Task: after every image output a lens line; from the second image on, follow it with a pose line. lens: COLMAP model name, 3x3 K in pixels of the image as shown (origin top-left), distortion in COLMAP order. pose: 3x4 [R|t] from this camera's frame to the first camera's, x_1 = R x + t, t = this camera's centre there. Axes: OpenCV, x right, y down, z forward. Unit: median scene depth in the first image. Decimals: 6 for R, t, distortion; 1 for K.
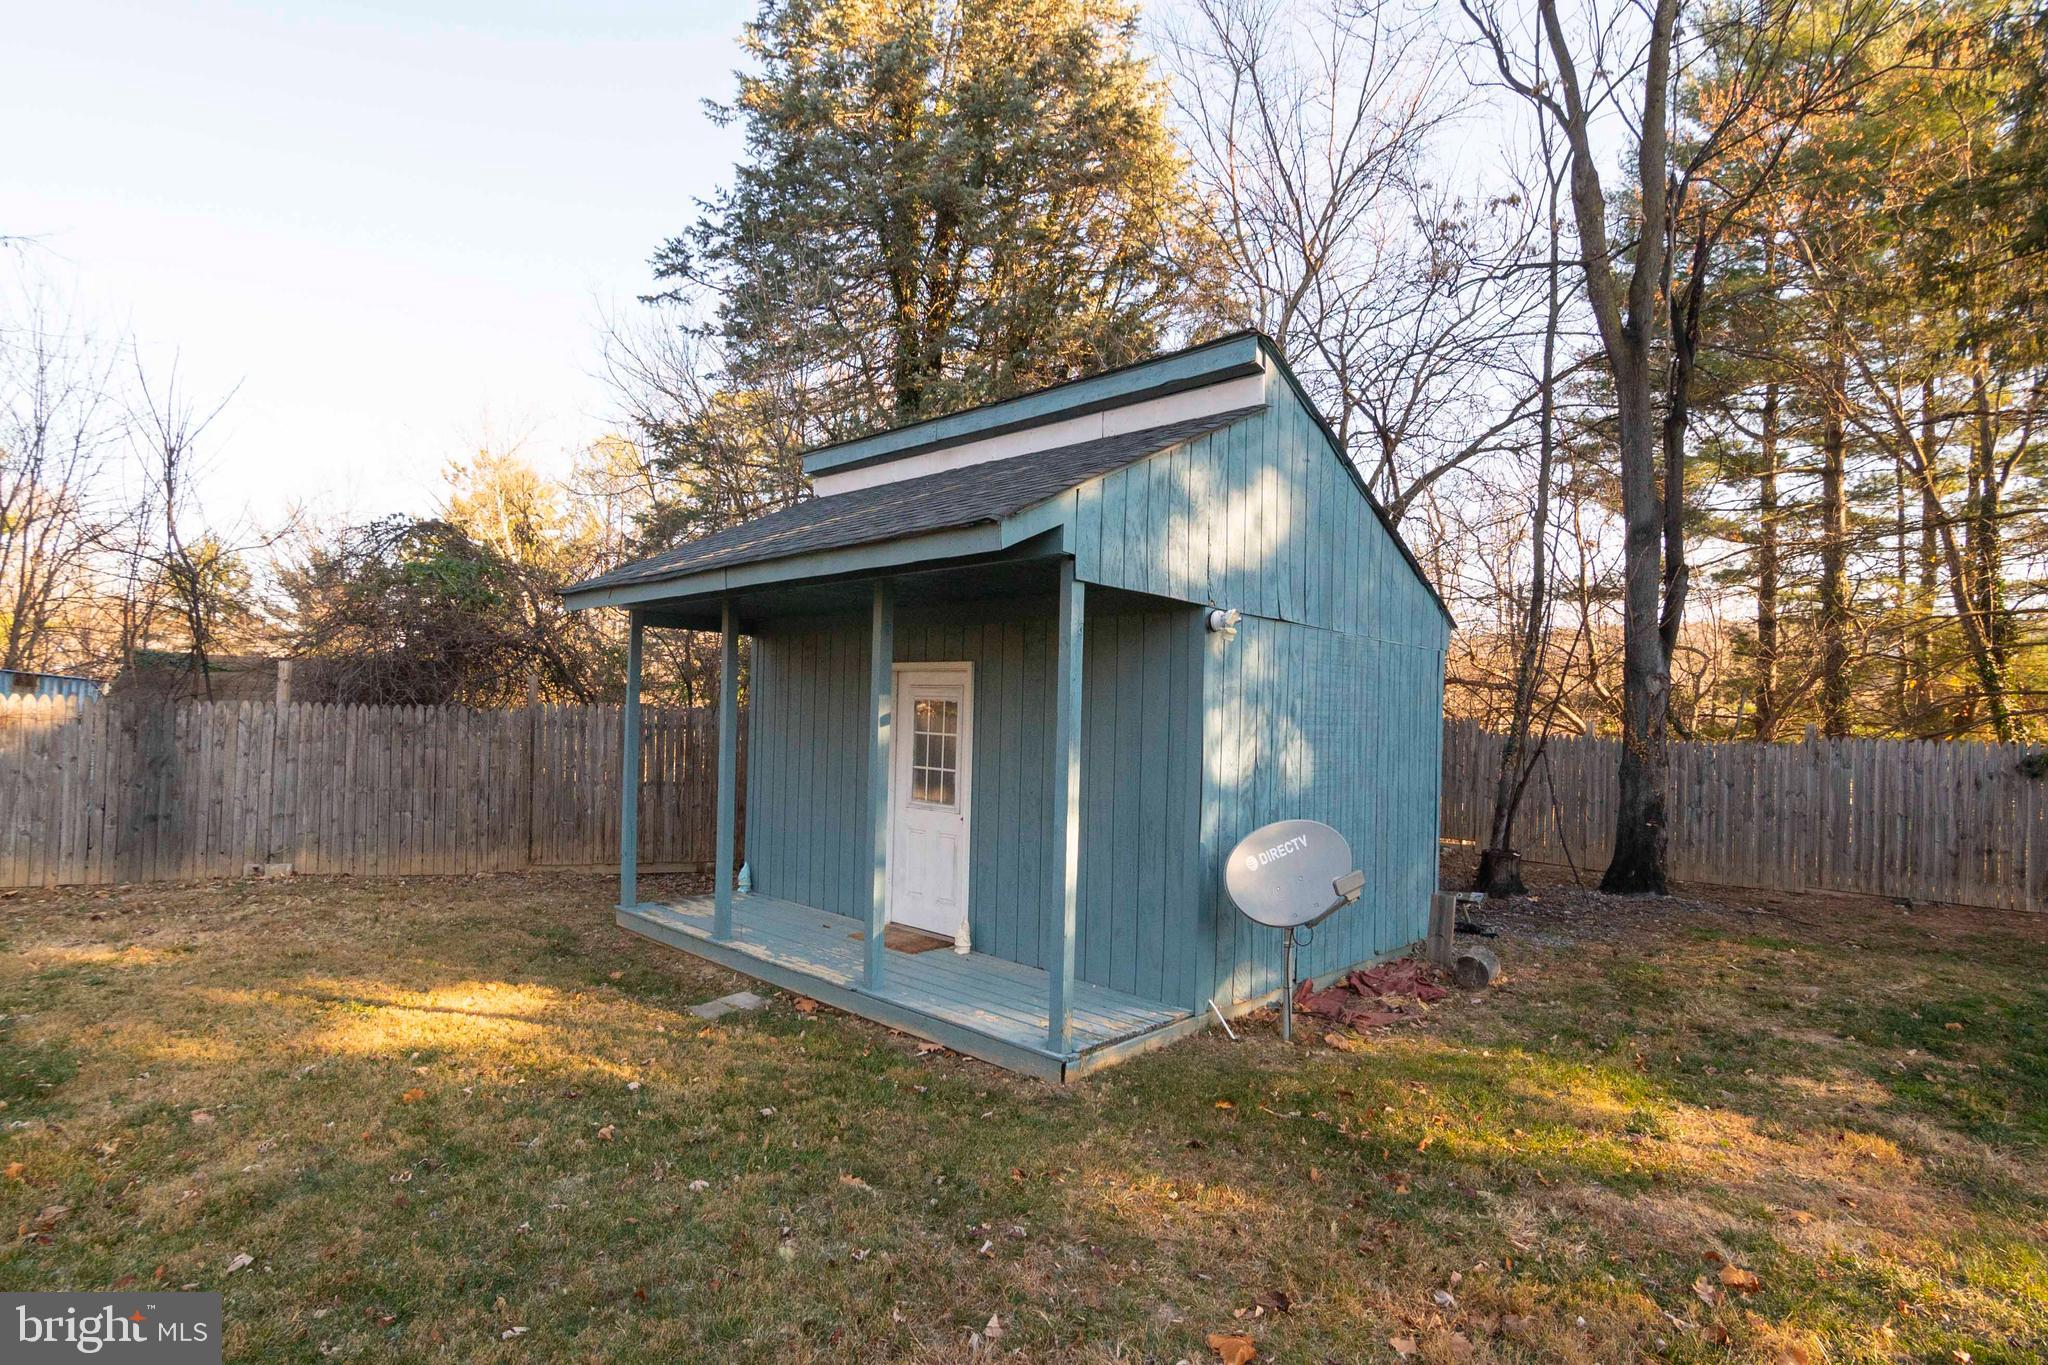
lens RADIAL K [[1005.1, 0, 1023.8], [0, 1005.1, 685.7], [0, 0, 1]] dist [-0.028456, 0.008673]
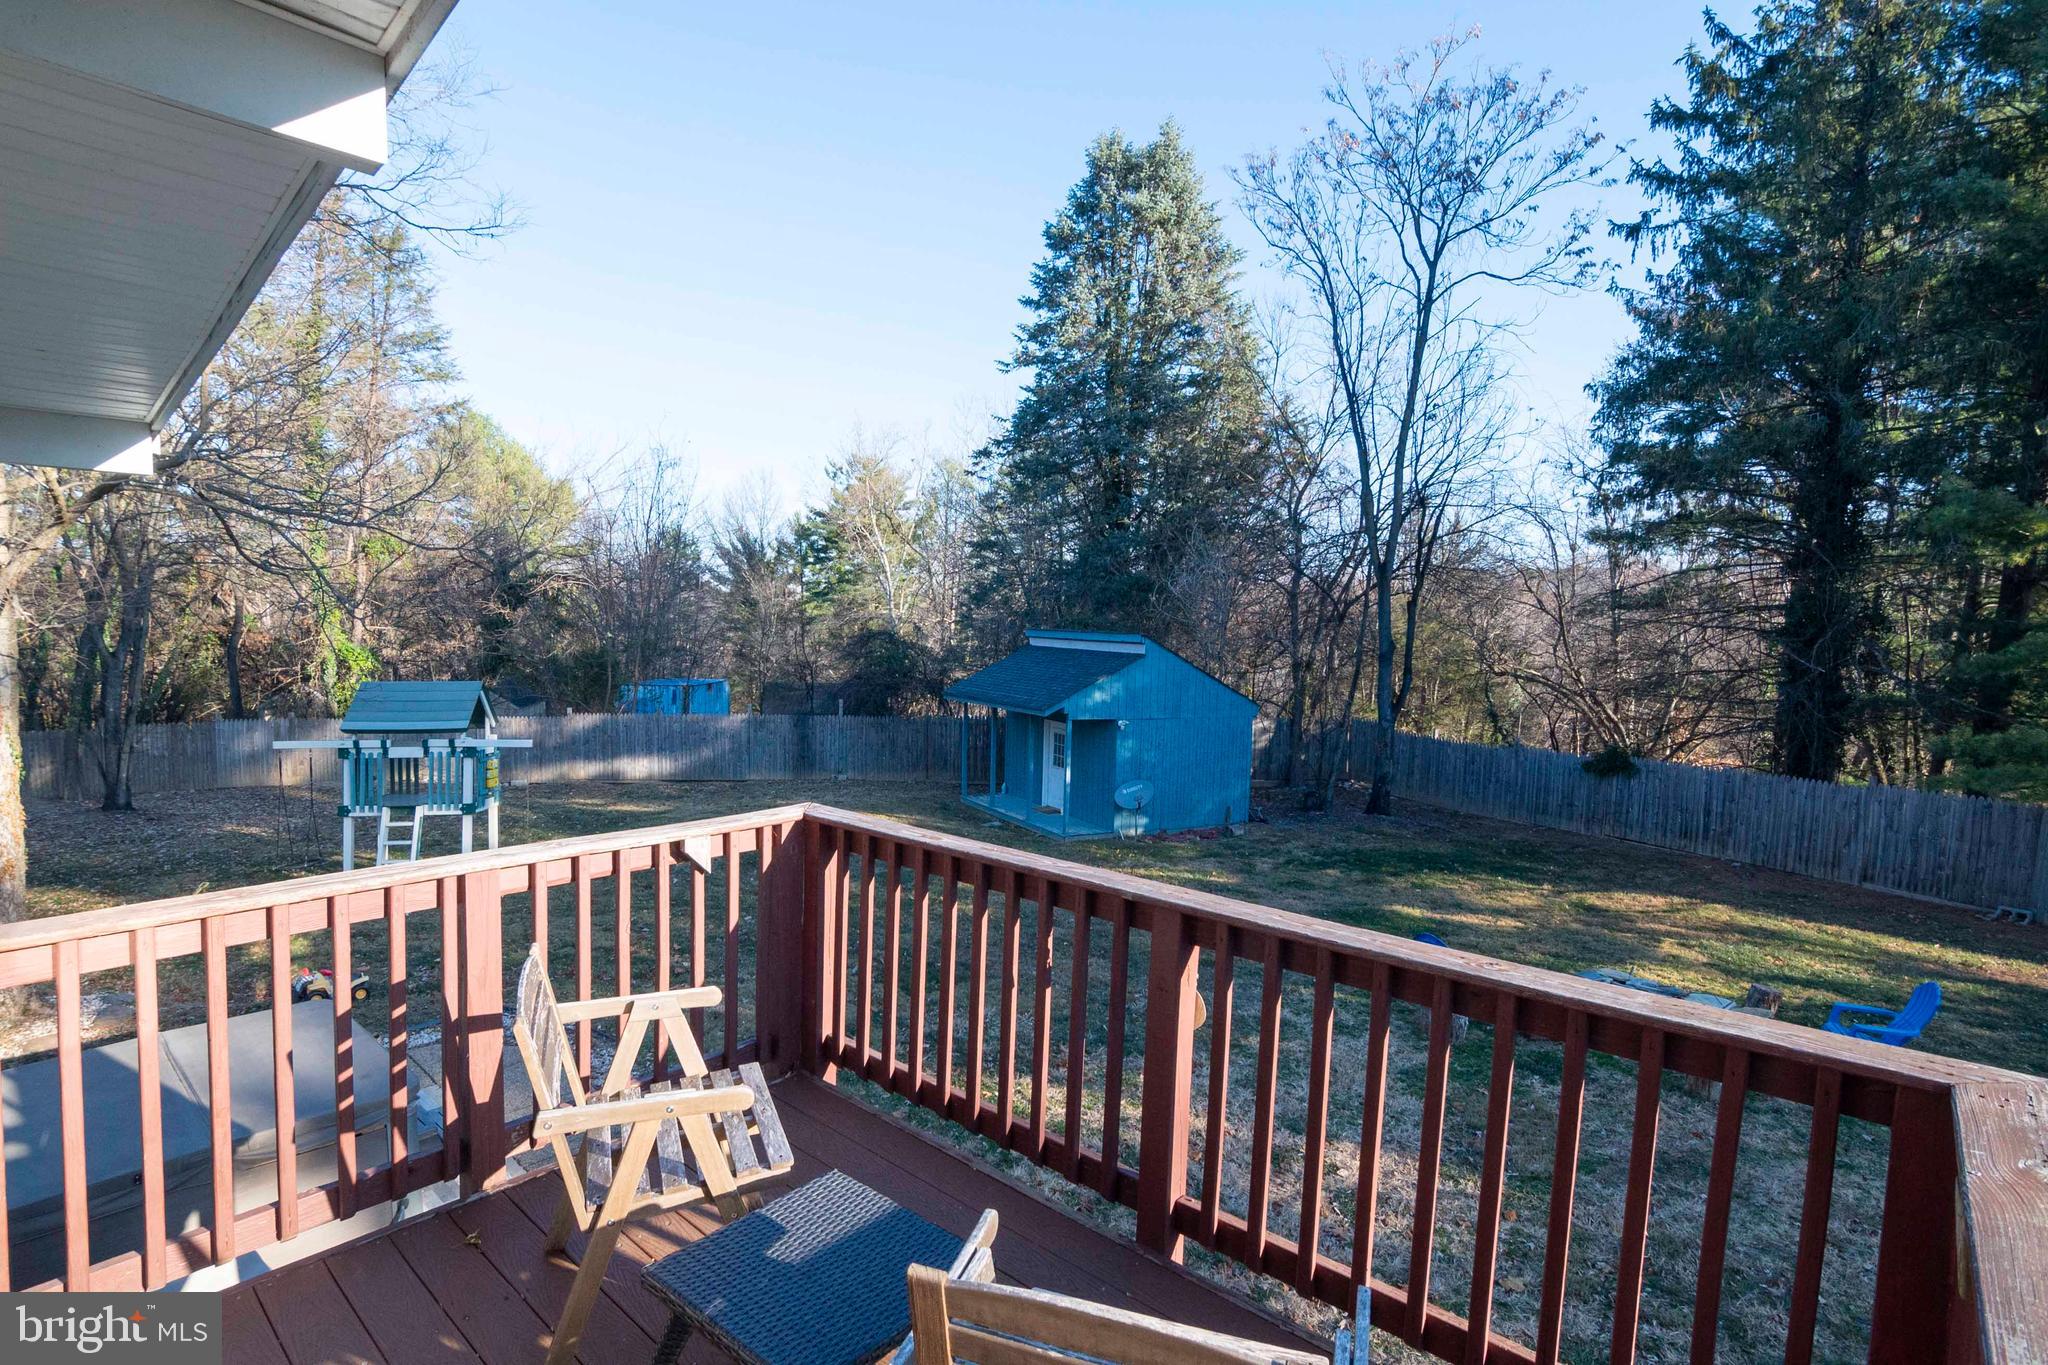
lens RADIAL K [[1005.1, 0, 1024.2], [0, 1005.1, 683.9], [0, 0, 1]] dist [-0.028456, 0.008673]
pose [[0.951557, 0.017581, -0.306971, 0.078702], [0.008238, 0.996548, 0.082611, -0.041133], [0.307363, -0.081138, 0.948127, -0.201649]]
